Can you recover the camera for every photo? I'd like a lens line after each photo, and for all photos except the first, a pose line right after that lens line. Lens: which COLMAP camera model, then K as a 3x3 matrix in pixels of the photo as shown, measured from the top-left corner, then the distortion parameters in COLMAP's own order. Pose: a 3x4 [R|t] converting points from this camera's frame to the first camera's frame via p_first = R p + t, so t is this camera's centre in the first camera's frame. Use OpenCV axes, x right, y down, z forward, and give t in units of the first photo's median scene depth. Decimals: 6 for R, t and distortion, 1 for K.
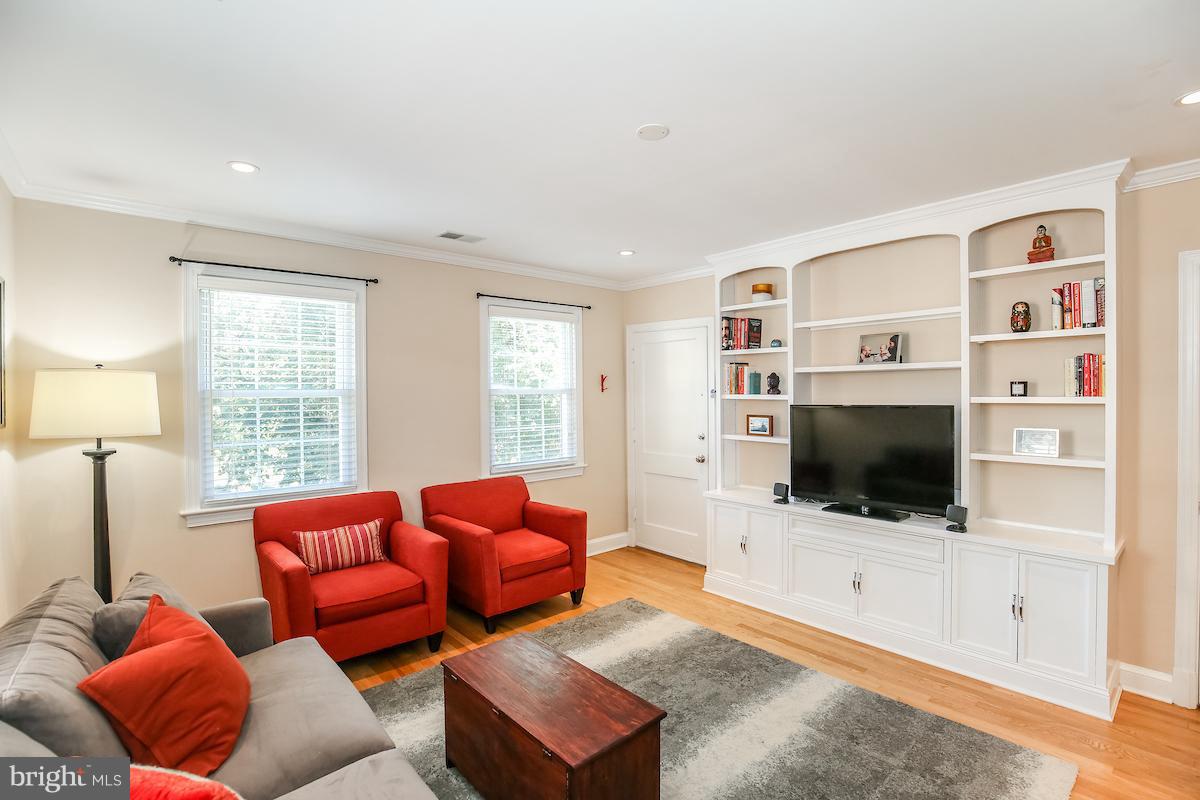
lens RADIAL K [[558.4, 0, 600.0], [0, 558.4, 400.0], [0, 0, 1]] dist [-0.020461, 0.000452]
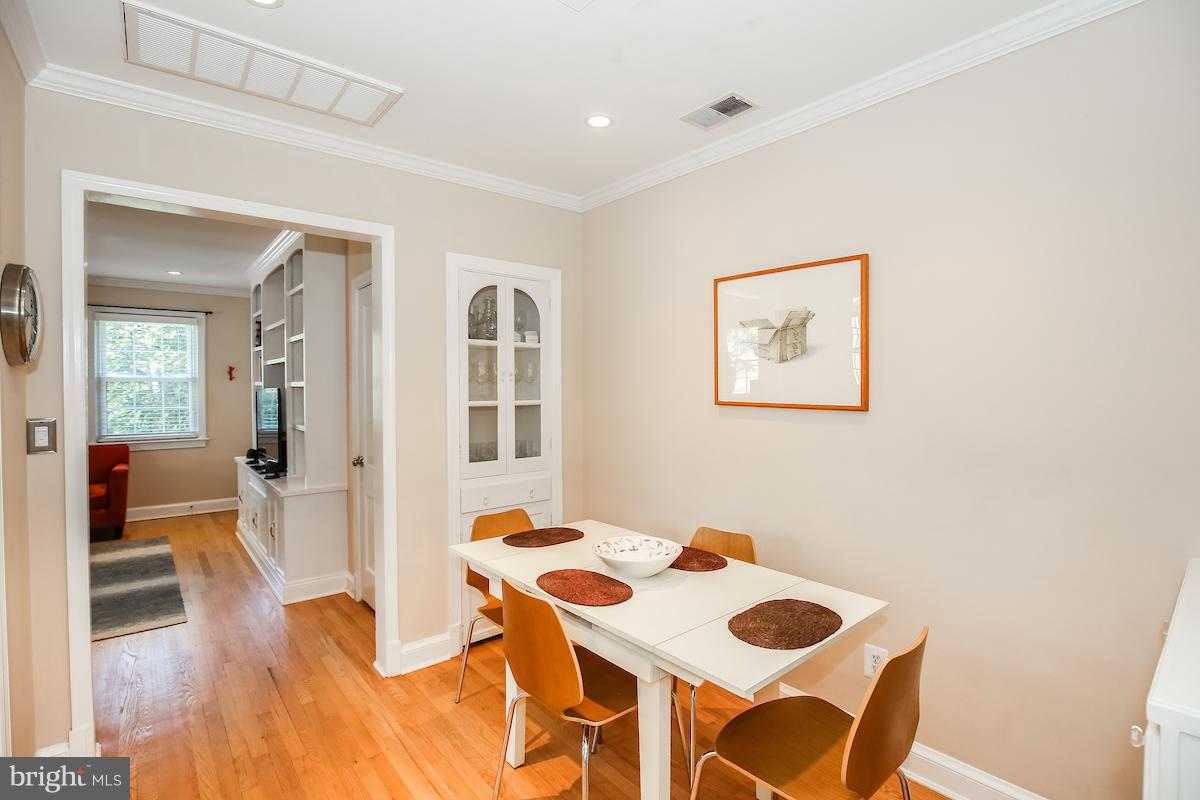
lens RADIAL K [[560.6, 0, 603.2], [0, 560.6, 395.9], [0, 0, 1]] dist [-0.027703, 0.000405]
pose [[0.999553, 0.001450, -0.029854, 1.338104], [-0.001547, 0.999994, -0.003230, 0.036317], [0.029849, 0.003275, 0.999549, -0.310245]]
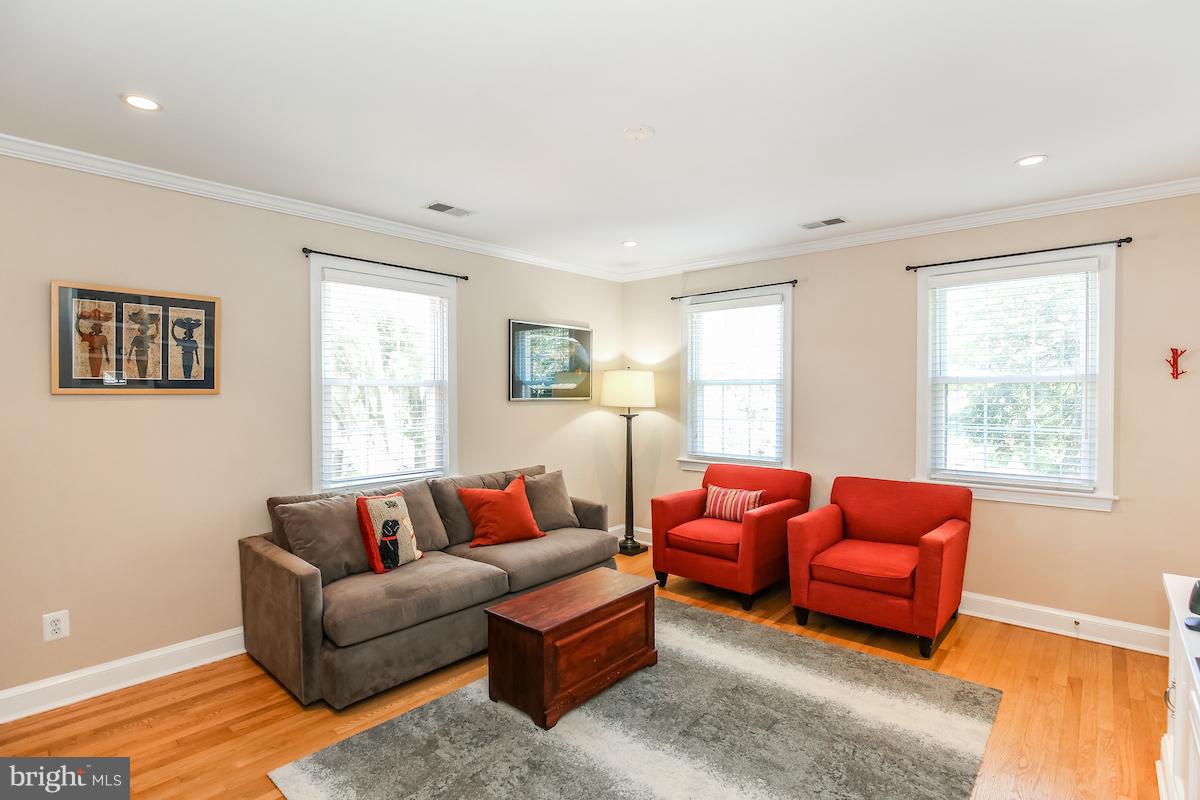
lens RADIAL K [[582.2, 0, 604.2], [0, 582.2, 400.3], [0, 0, 1]] dist [-0.036044, 0.010455]
pose [[0.122065, 0.020320, -0.992314, 0.788151], [-0.012954, 0.999738, 0.018879, 0.008234], [0.992438, 0.010550, 0.122296, 0.540746]]
